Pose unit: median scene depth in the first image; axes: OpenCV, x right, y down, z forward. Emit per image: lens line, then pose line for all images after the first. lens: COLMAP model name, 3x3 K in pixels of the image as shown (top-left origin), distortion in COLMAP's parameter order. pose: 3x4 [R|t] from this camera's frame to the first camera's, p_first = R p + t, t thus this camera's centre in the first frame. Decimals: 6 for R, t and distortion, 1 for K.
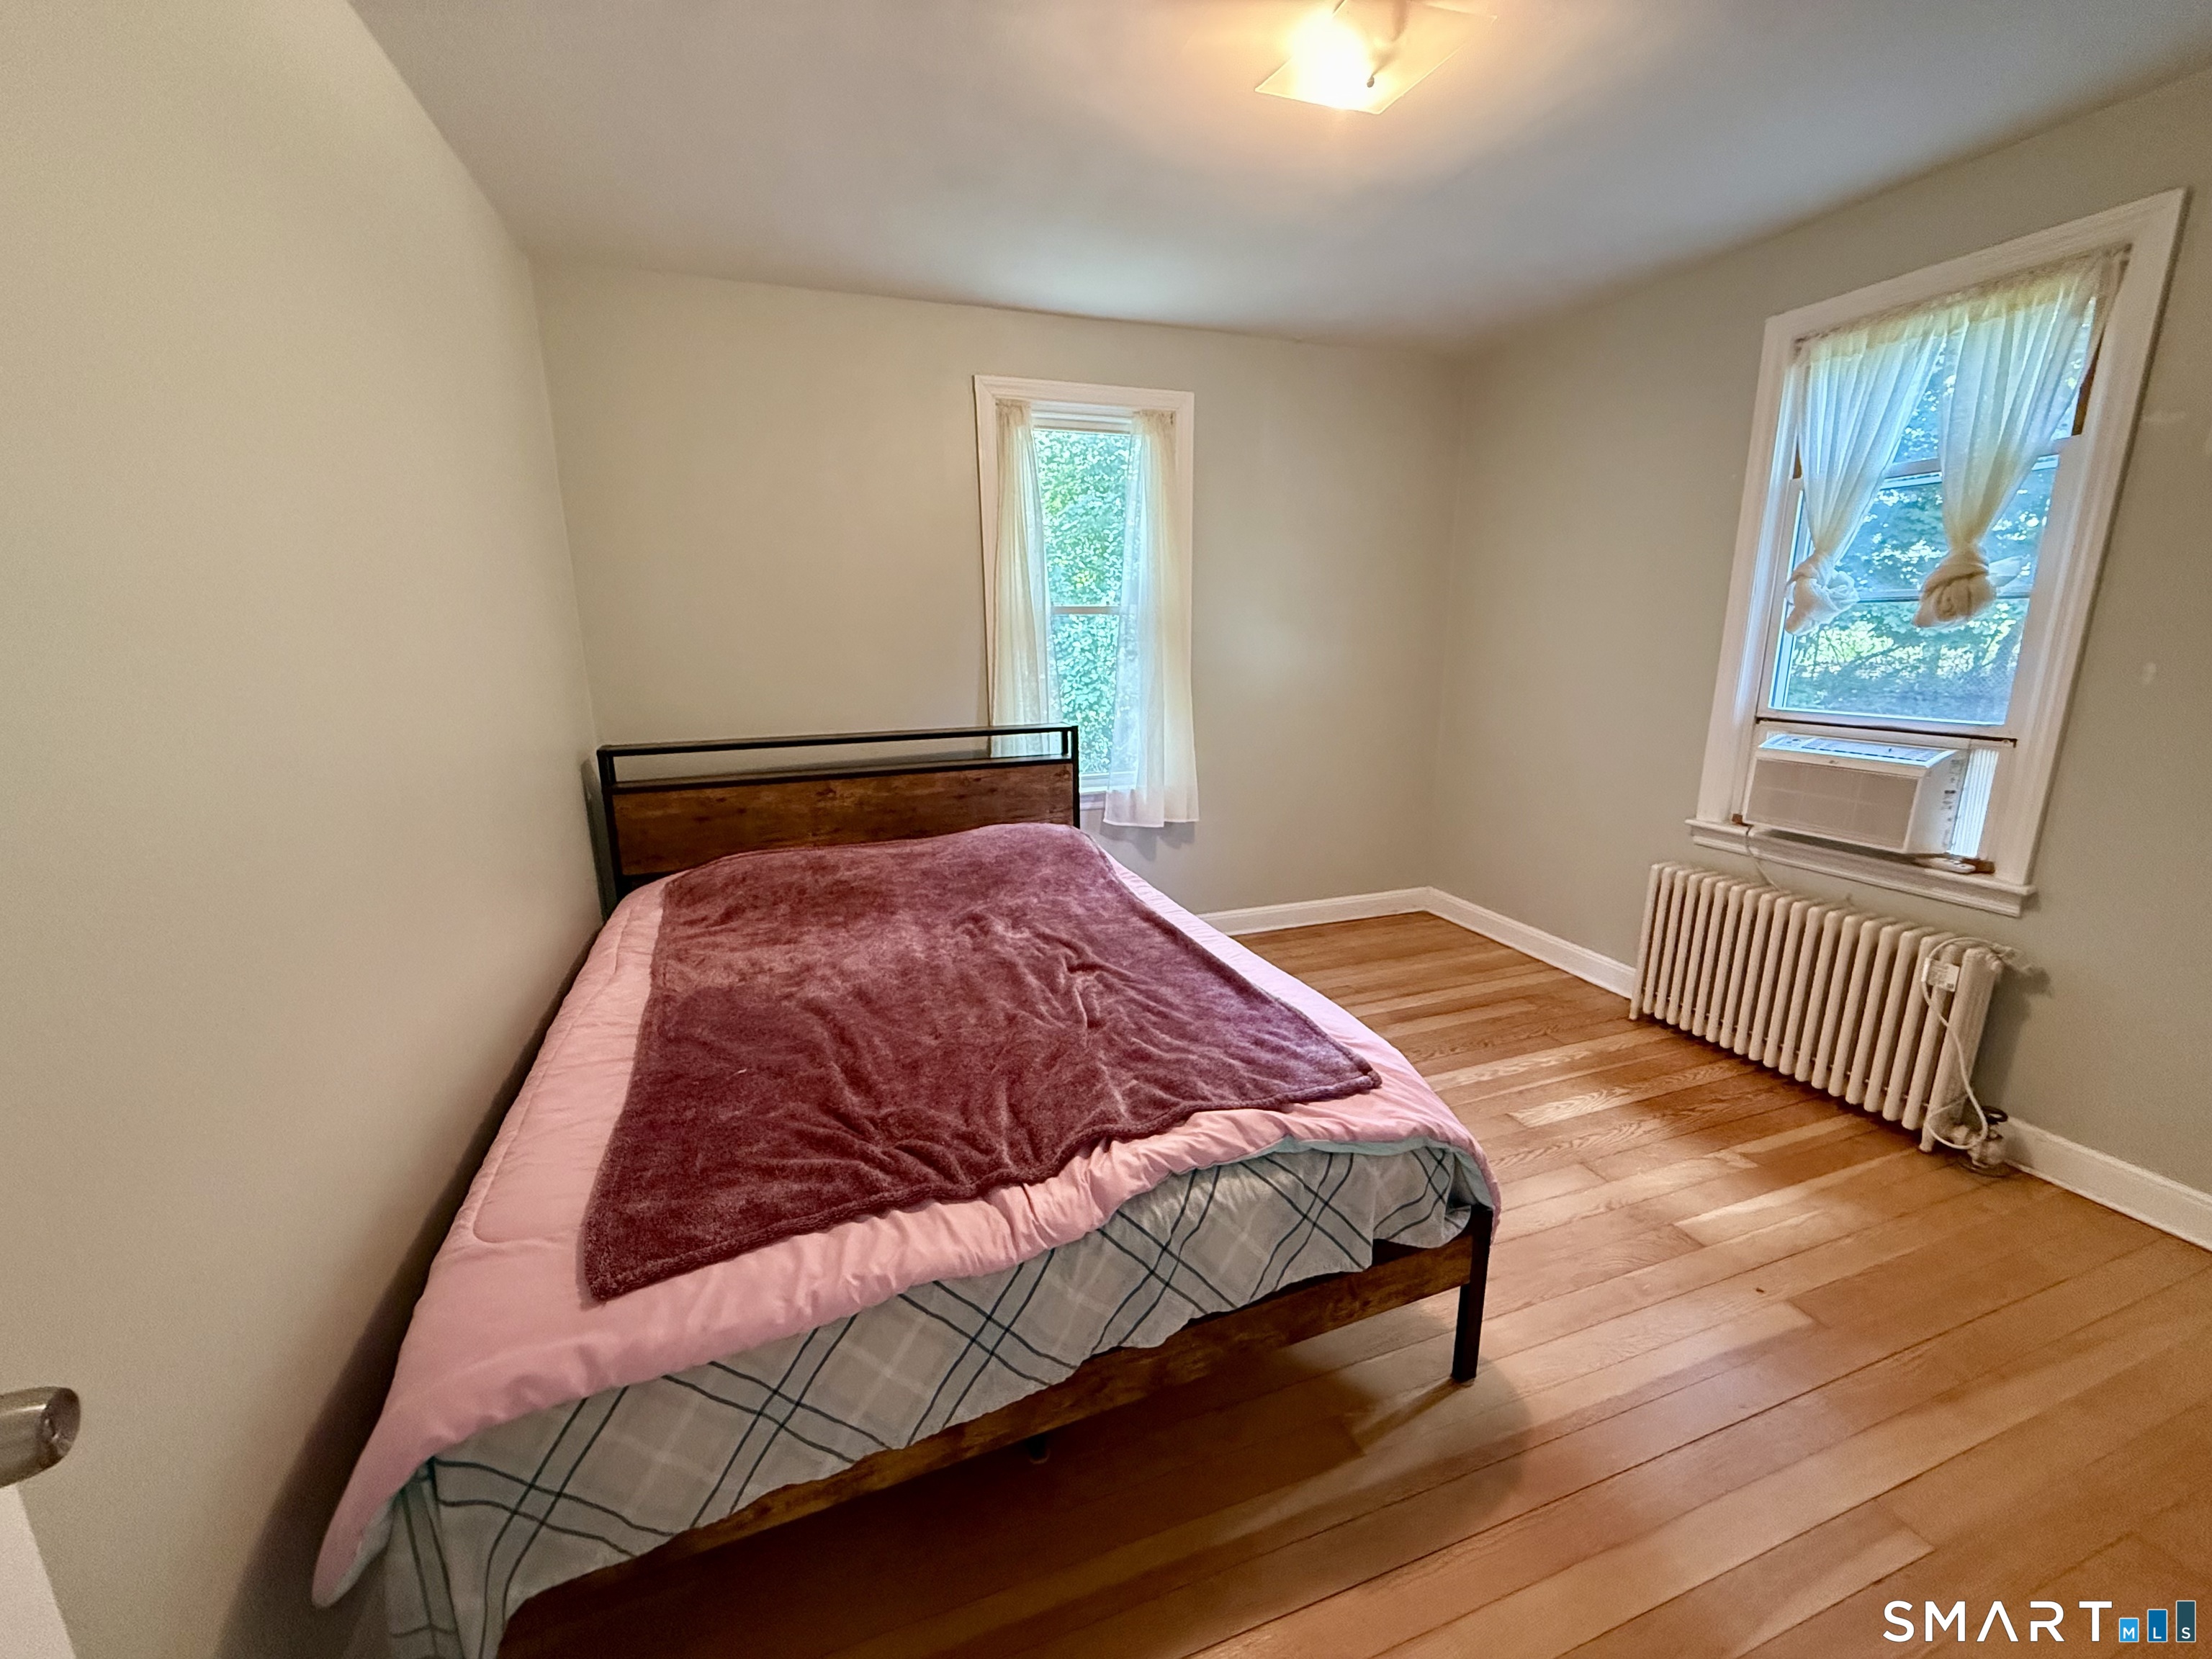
lens RADIAL K [[878.1, 0, 1102.4], [0, 878.1, 829.6], [0, 0, 1]] dist [0.000123, -0.000210]
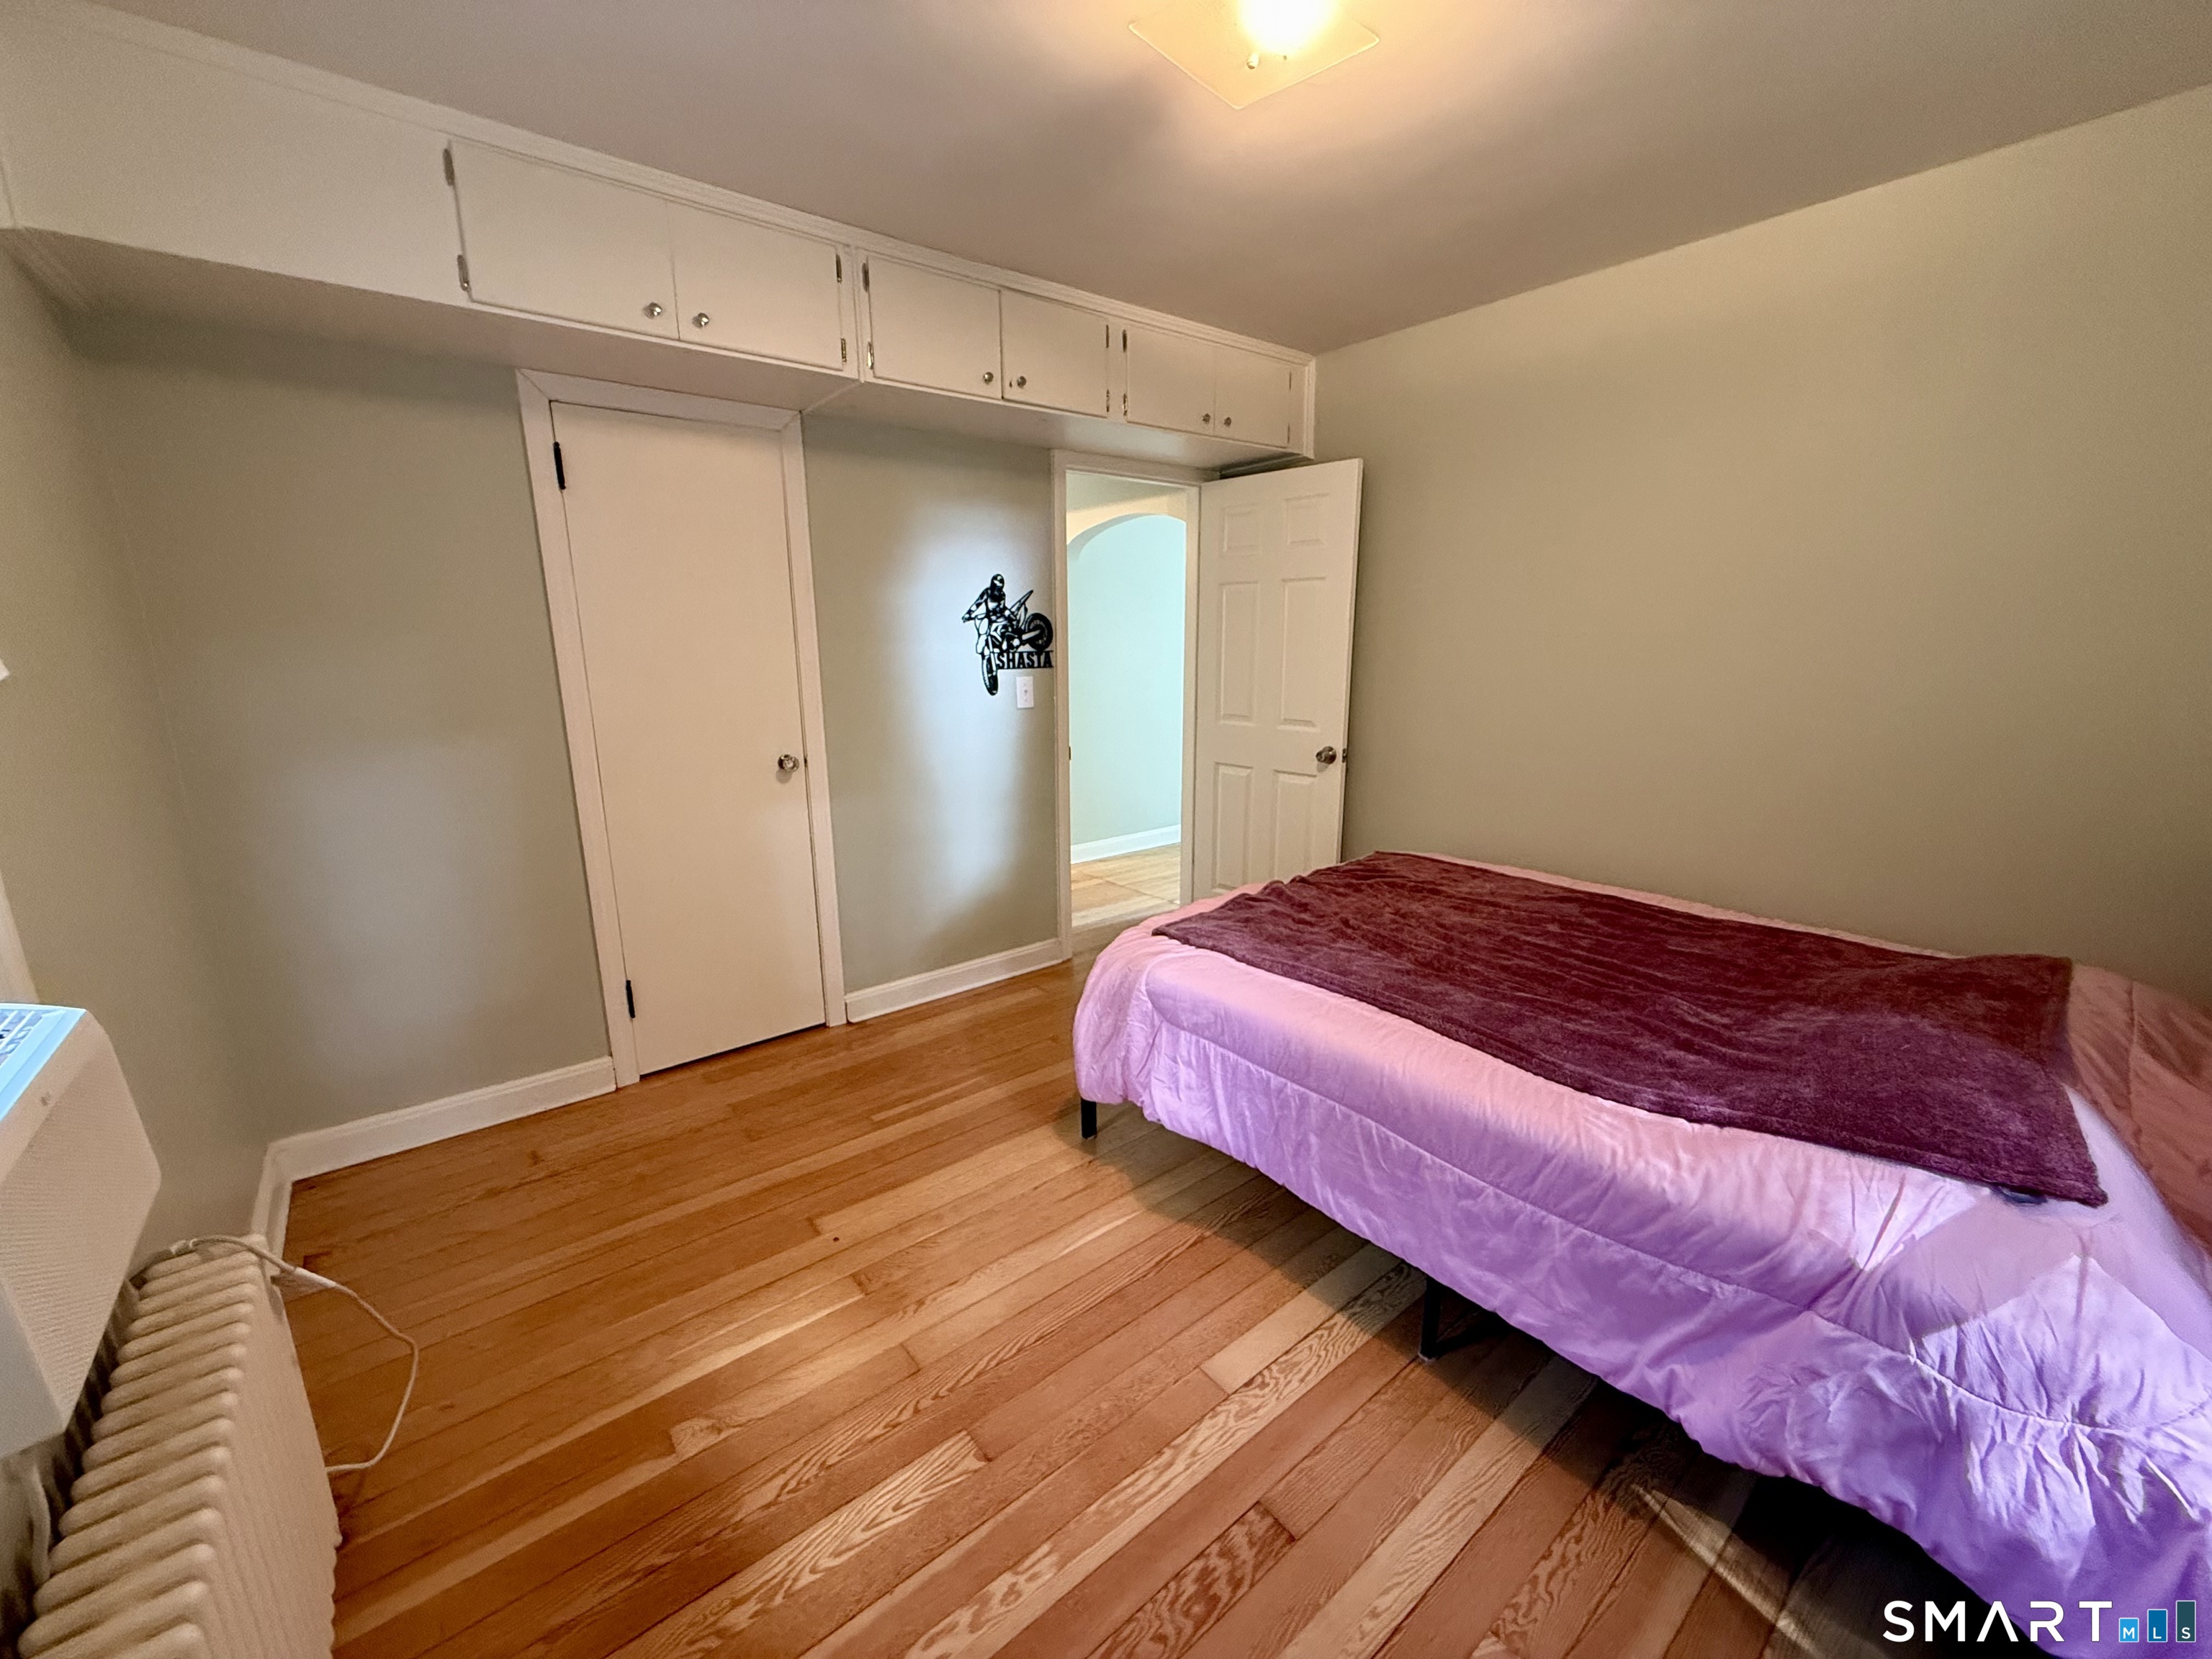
lens RADIAL K [[878.1, 0, 1102.4], [0, 878.1, 829.6], [0, 0, 1]] dist [0.000123, -0.000210]
pose [[-0.944496, 0.089318, -0.316150, 0.599113], [-0.056646, 0.903643, 0.424525, -0.371239], [0.323604, 0.418870, -0.848427, 1.508602]]
